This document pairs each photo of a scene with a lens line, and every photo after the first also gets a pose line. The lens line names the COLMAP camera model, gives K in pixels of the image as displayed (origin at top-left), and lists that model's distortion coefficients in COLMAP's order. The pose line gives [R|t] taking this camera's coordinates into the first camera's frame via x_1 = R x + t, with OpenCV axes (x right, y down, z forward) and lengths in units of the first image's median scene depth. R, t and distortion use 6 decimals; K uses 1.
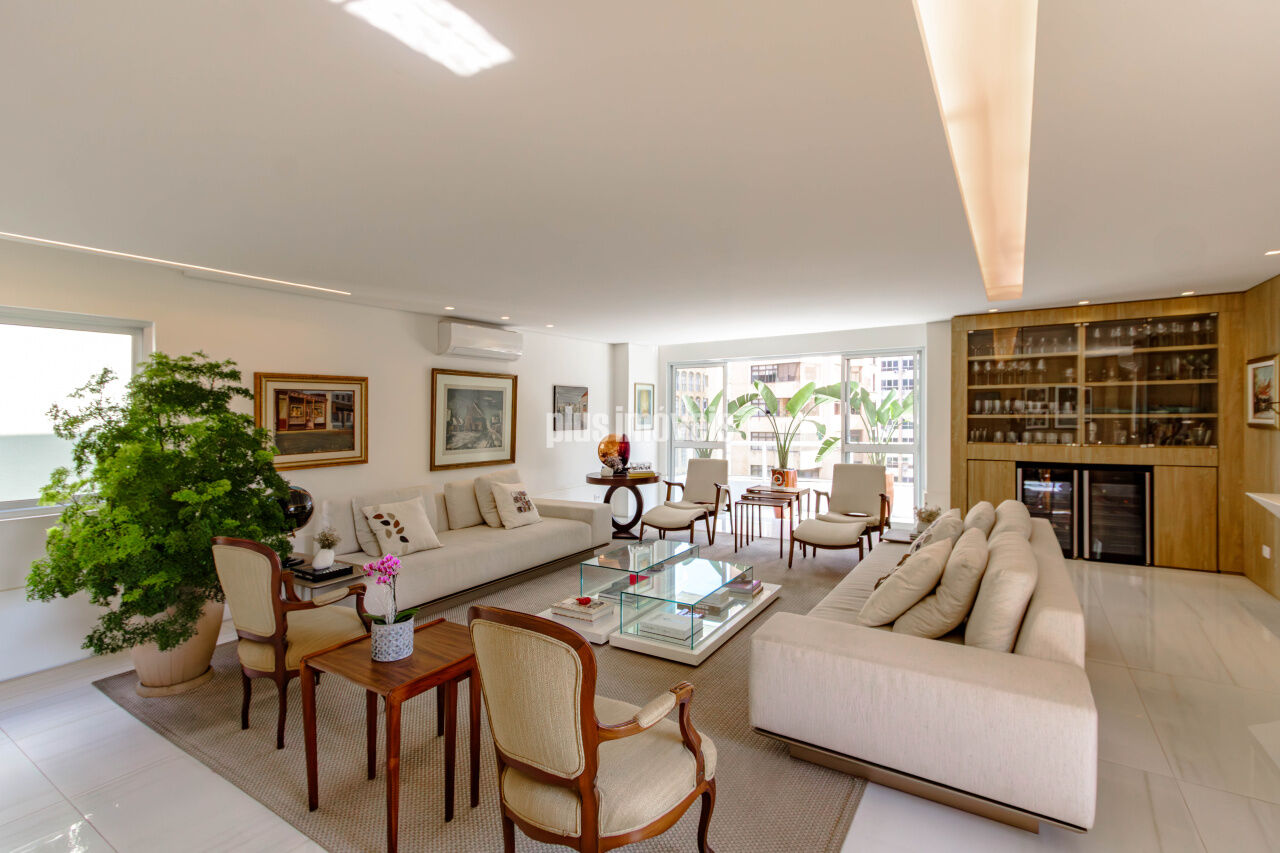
lens RADIAL K [[588.1, 0, 639.6], [0, 588.1, 418.7], [0, 0, 1]] dist [0.005698, -0.000723]
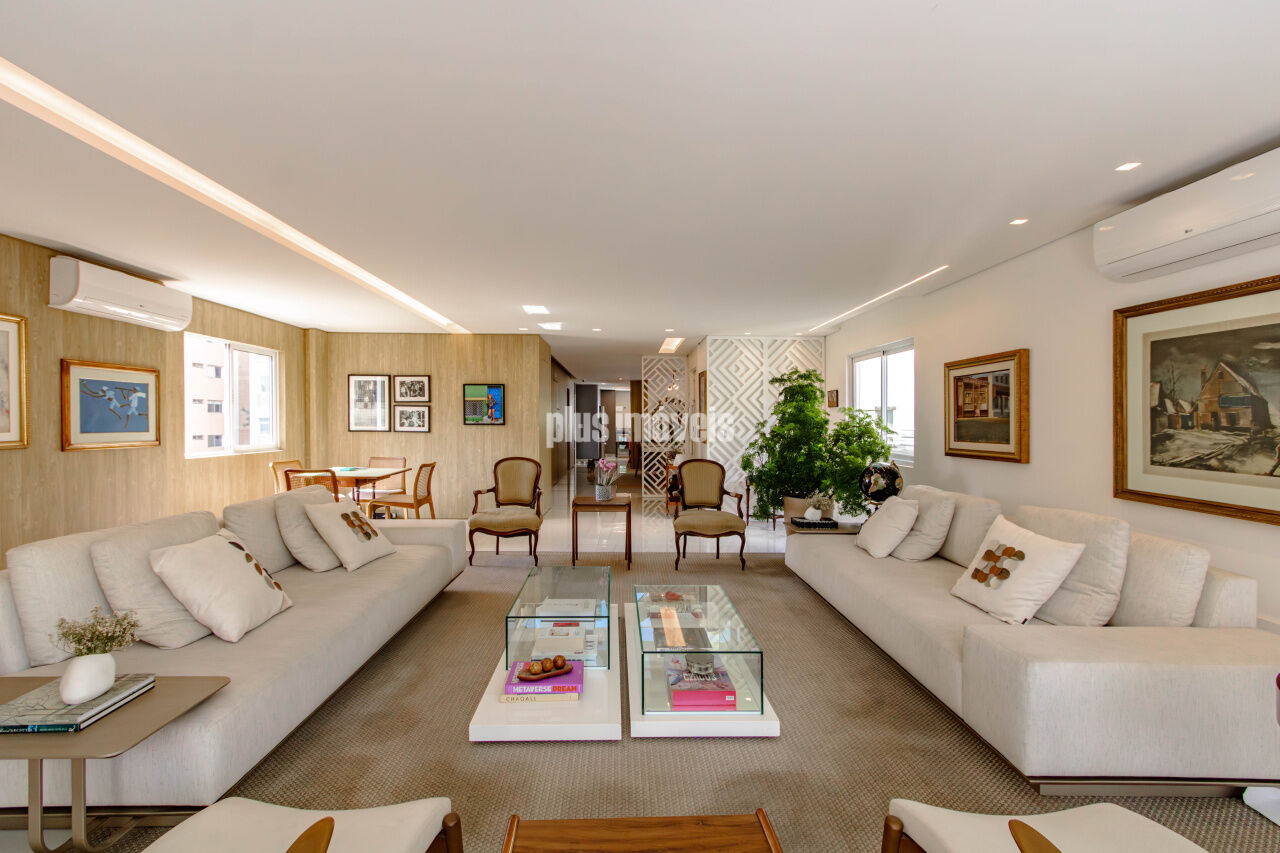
lens RADIAL K [[588.1, 0, 637.7], [0, 588.1, 420.7], [0, 0, 1]] dist [0.005698, -0.000723]
pose [[-0.827679, 0.008354, -0.561139, 0.381024], [0.000745, 0.999905, 0.013786, 0.010615], [0.561201, 0.010992, -0.827607, 1.394733]]
